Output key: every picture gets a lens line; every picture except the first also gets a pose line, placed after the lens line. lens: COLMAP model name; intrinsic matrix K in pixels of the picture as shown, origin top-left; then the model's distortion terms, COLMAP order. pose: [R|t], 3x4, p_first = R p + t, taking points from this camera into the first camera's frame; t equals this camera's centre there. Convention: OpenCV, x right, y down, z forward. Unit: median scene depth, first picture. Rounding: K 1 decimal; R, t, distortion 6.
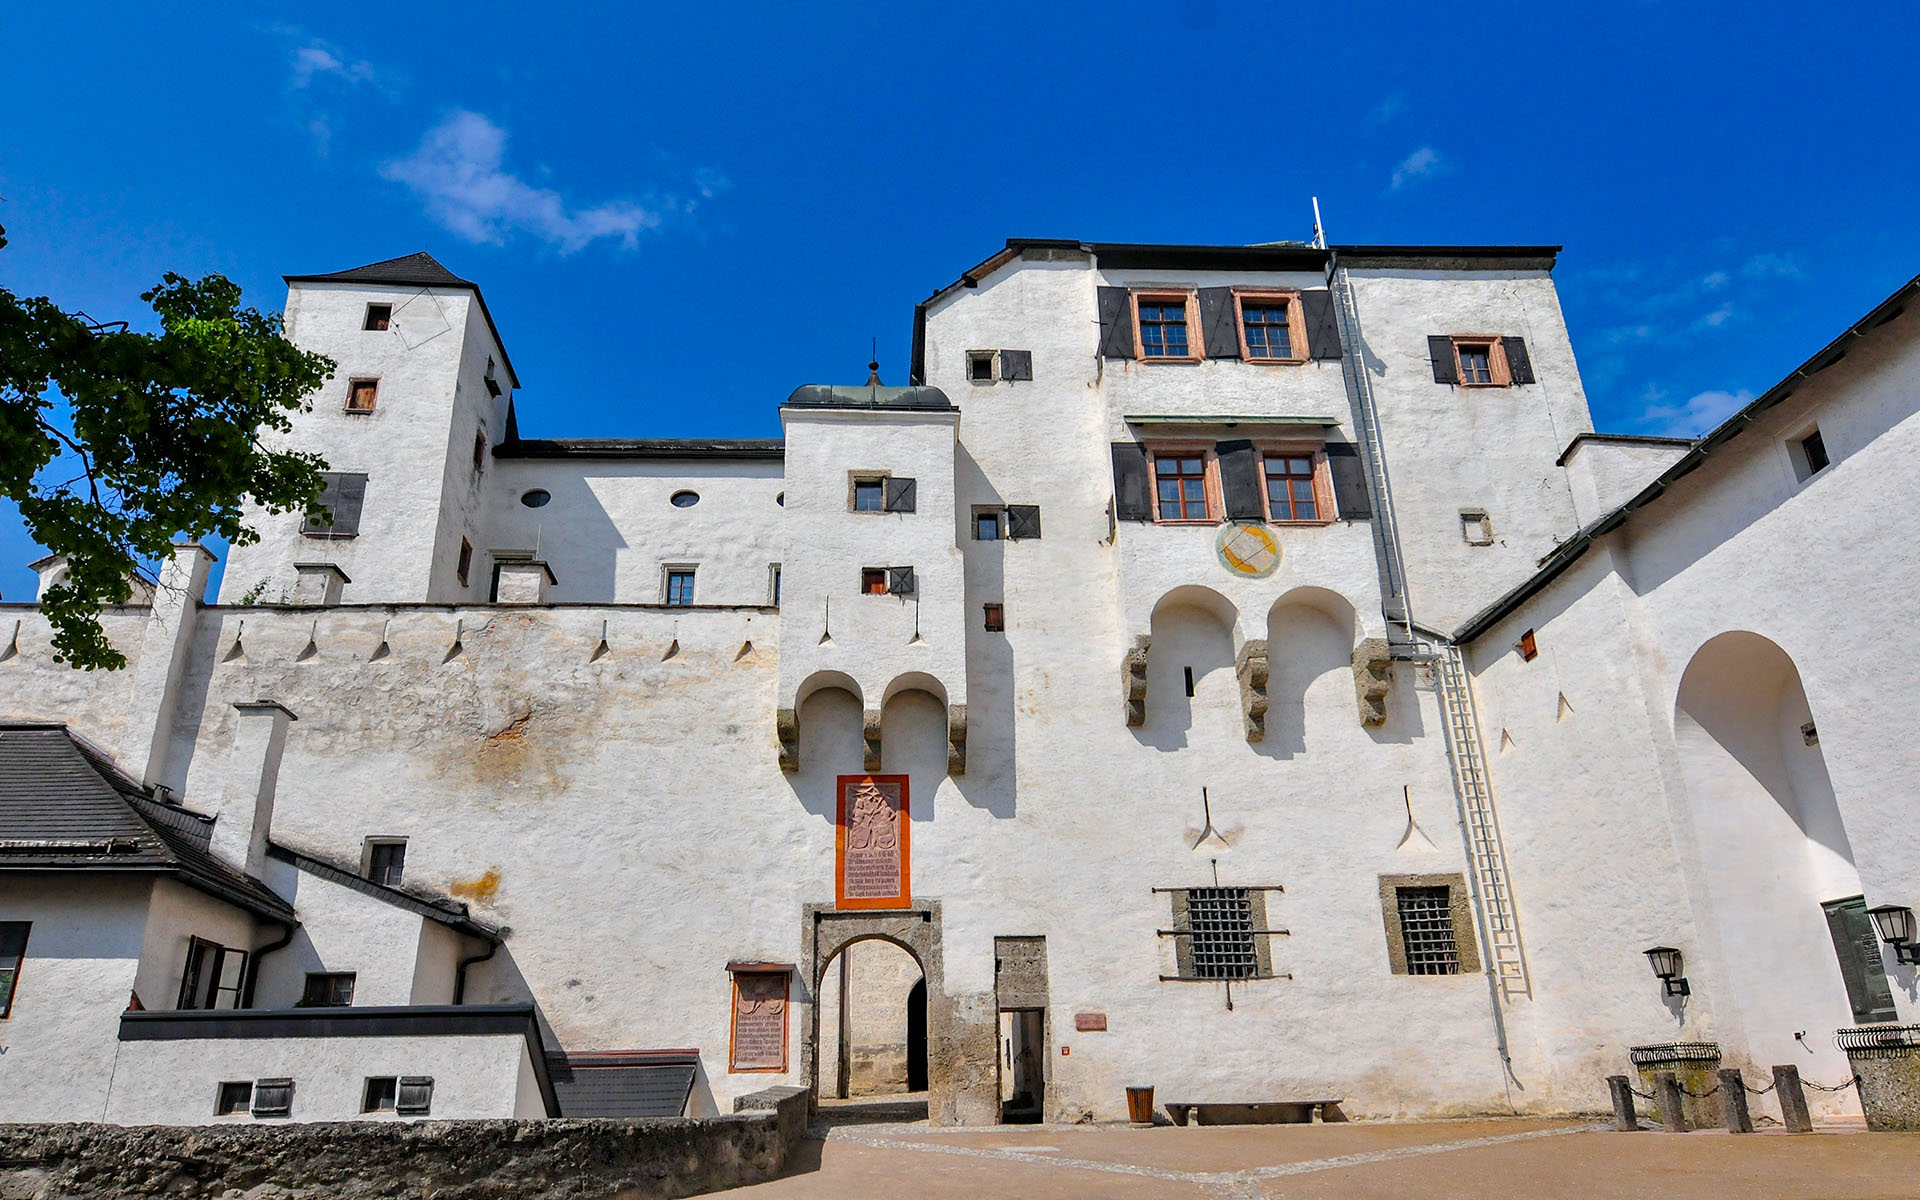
lens RADIAL K [[1193.4, 0, 960.0], [0, 1193.4, 600.0], [0, 0, 1]] dist [-0.002608, -0.000372]
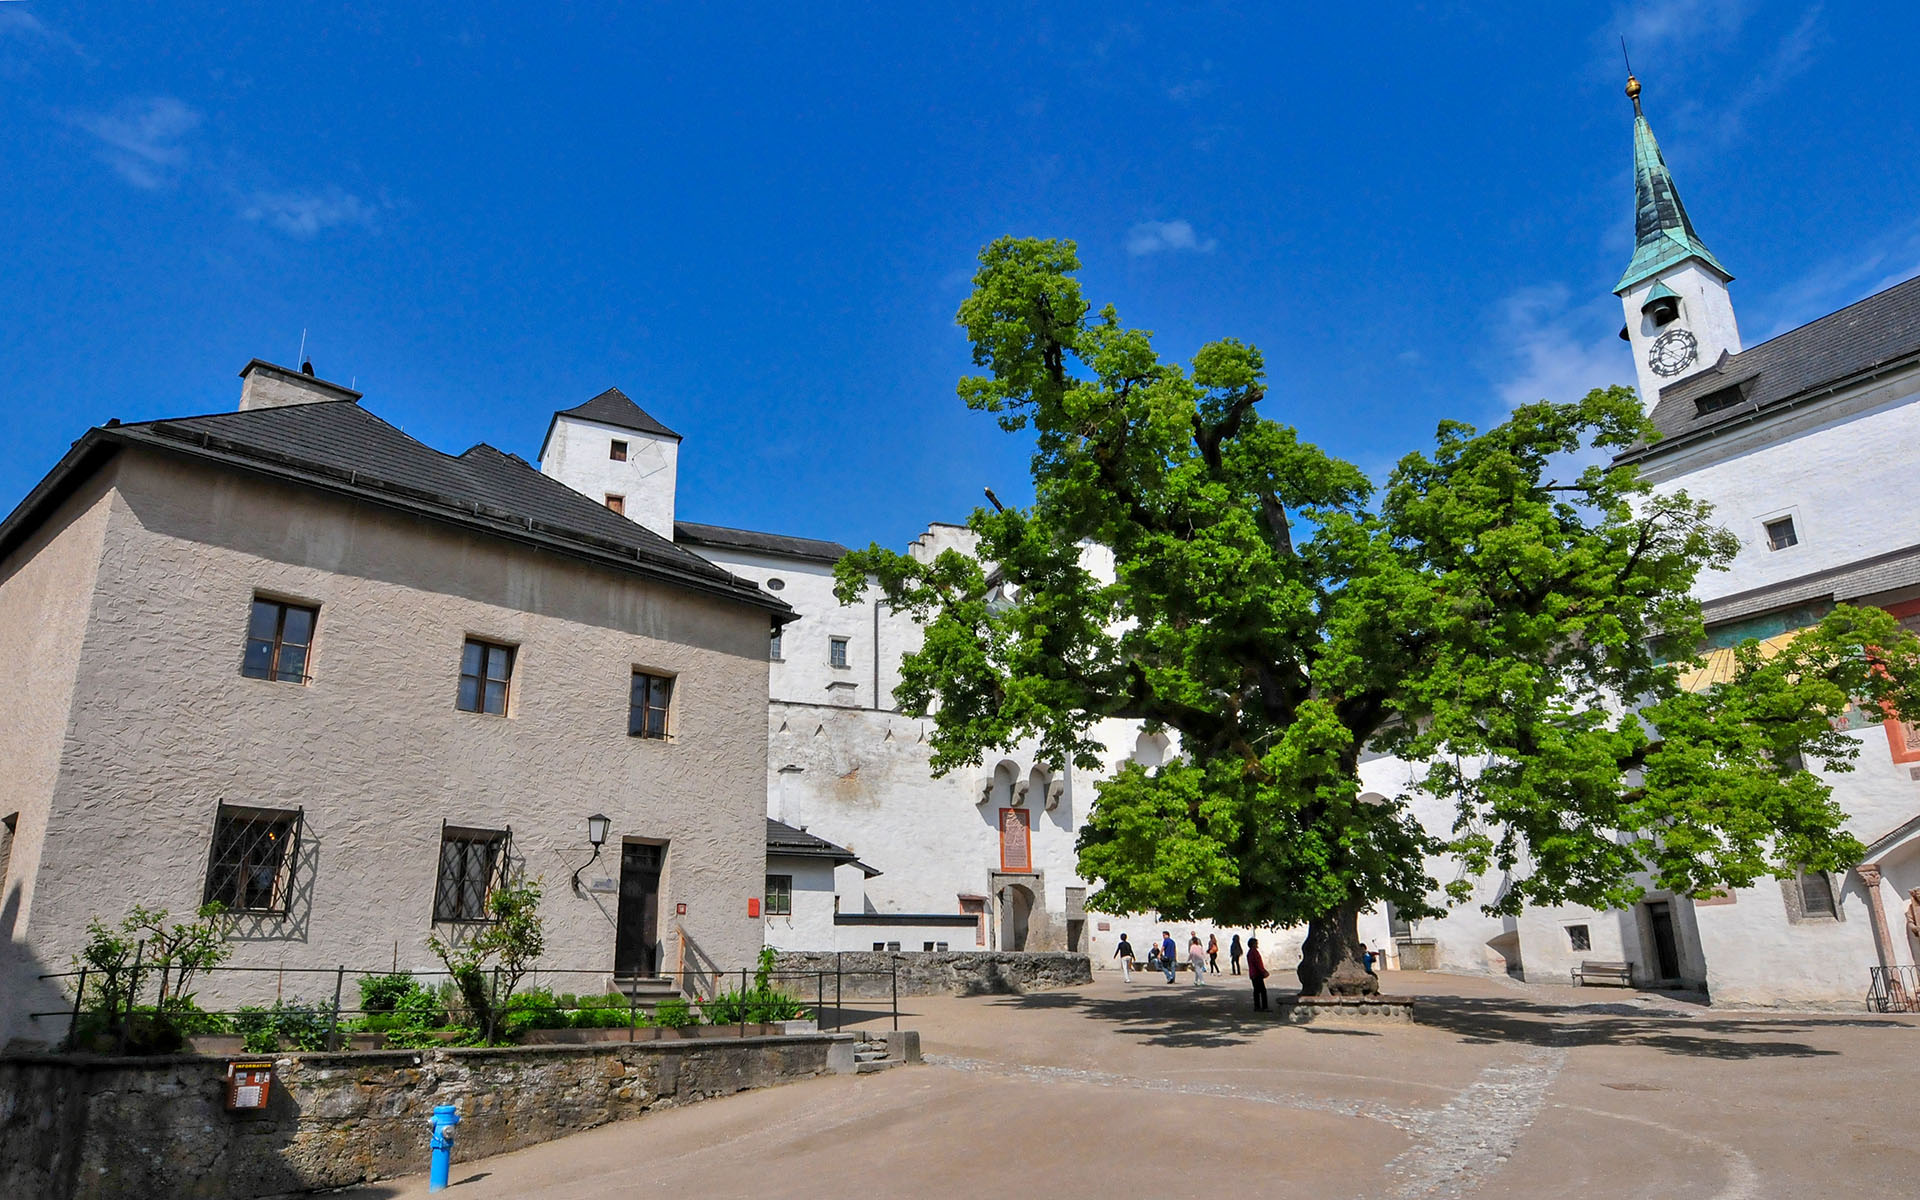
lens RADIAL K [[1134.3, 0, 955.4], [0, 1134.3, 621.9], [0, 0, 1]] dist [-0.003912, -0.010801]
pose [[0.931180, 0.120879, 0.343936, -0.897384], [-0.150912, 0.986612, 0.061832, -0.284320], [-0.331857, -0.109481, 0.936955, -0.795587]]
